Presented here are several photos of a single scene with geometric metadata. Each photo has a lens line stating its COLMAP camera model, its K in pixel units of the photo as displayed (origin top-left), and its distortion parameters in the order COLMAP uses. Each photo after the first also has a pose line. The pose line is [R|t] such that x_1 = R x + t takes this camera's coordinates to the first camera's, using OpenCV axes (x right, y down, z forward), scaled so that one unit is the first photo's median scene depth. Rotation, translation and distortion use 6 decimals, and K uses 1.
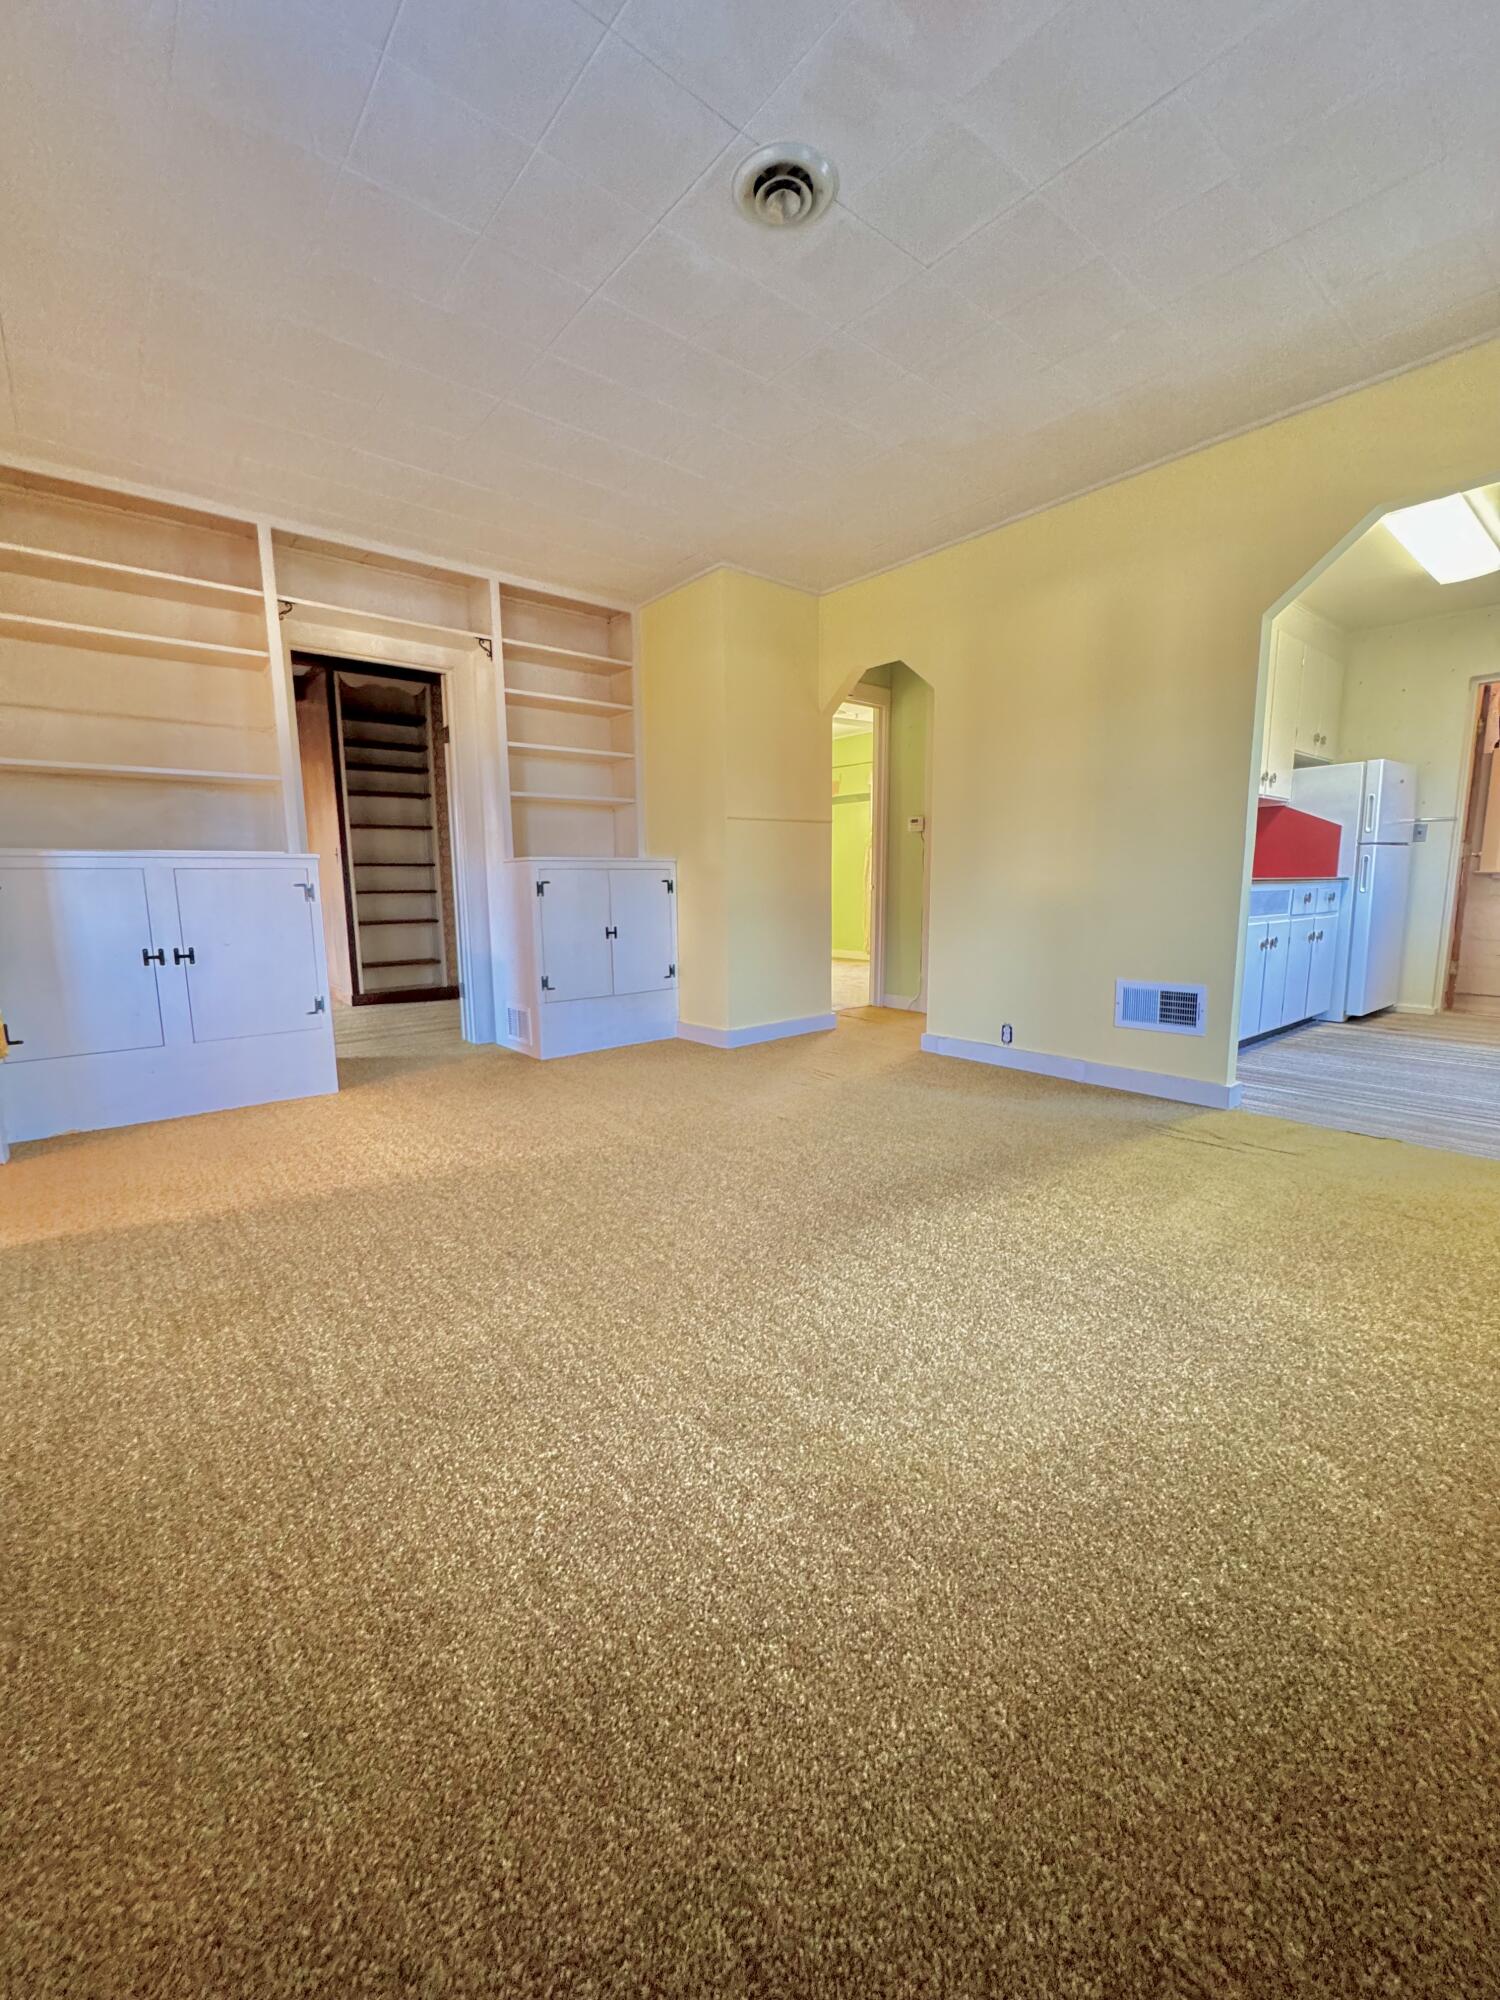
lens RADIAL K [[795.1, 0, 751.8], [0, 795.1, 994.0], [0, 0, 1]] dist [-0.001284, 0.000031]
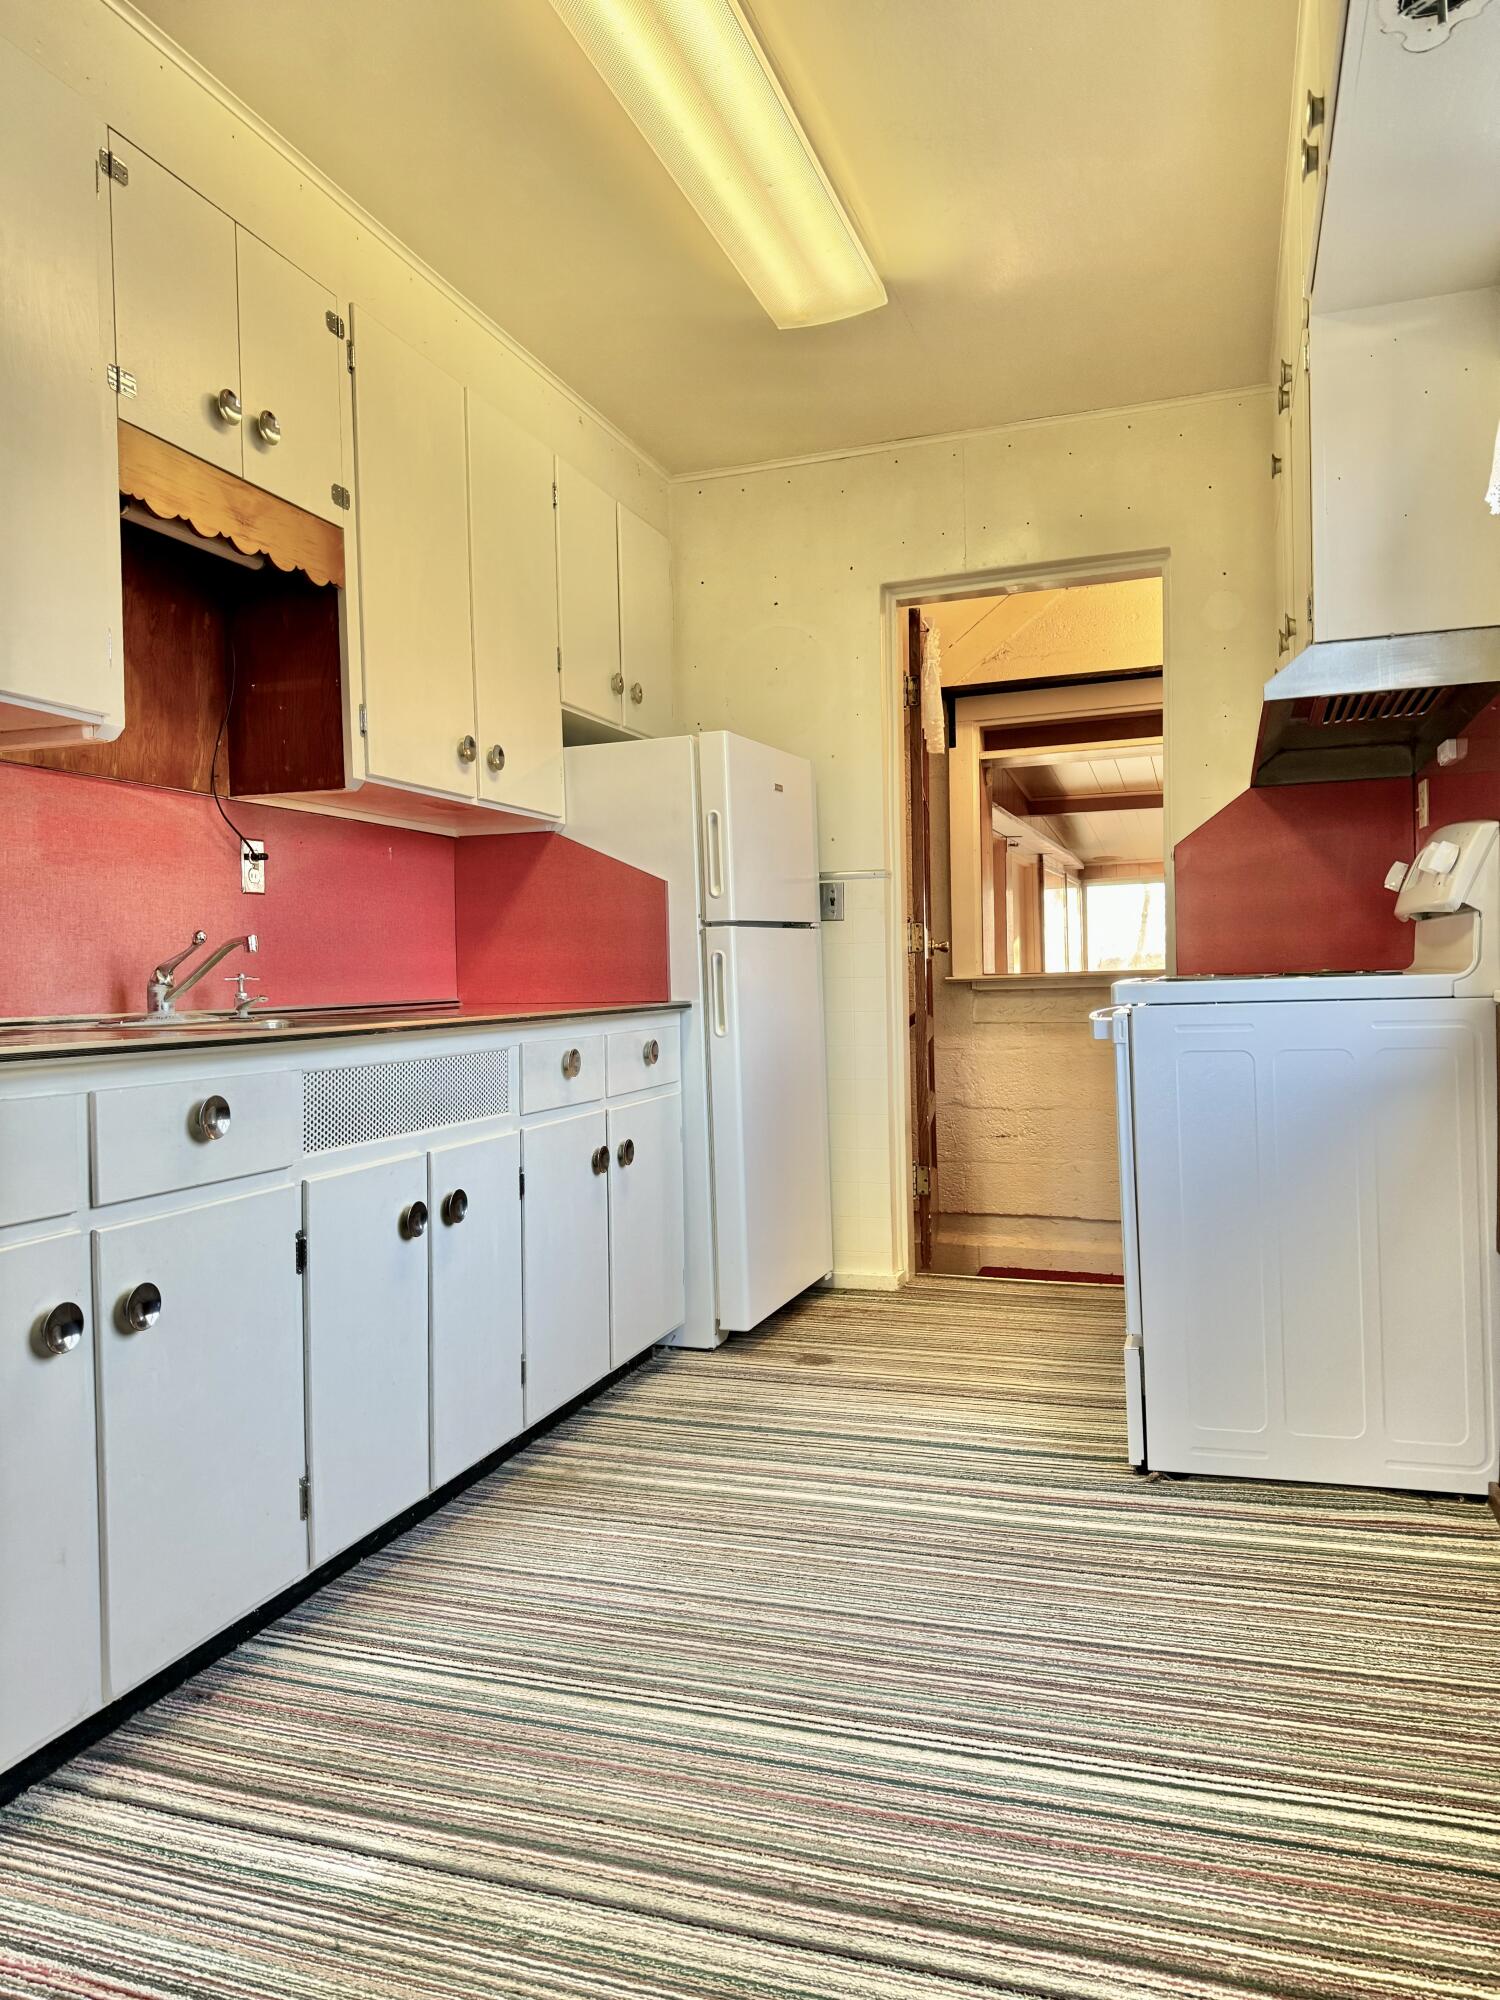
lens RADIAL K [[1430.0, 0, 726.0], [0, 1430.0, 1010.3], [0, 0, 1]] dist [0.195093, -0.347753]
pose [[0.860196, -0.031176, 0.509010, 0.529046], [0.095490, 0.990322, -0.100717, -0.088986], [-0.500944, 0.135241, 0.854848, 0.474169]]
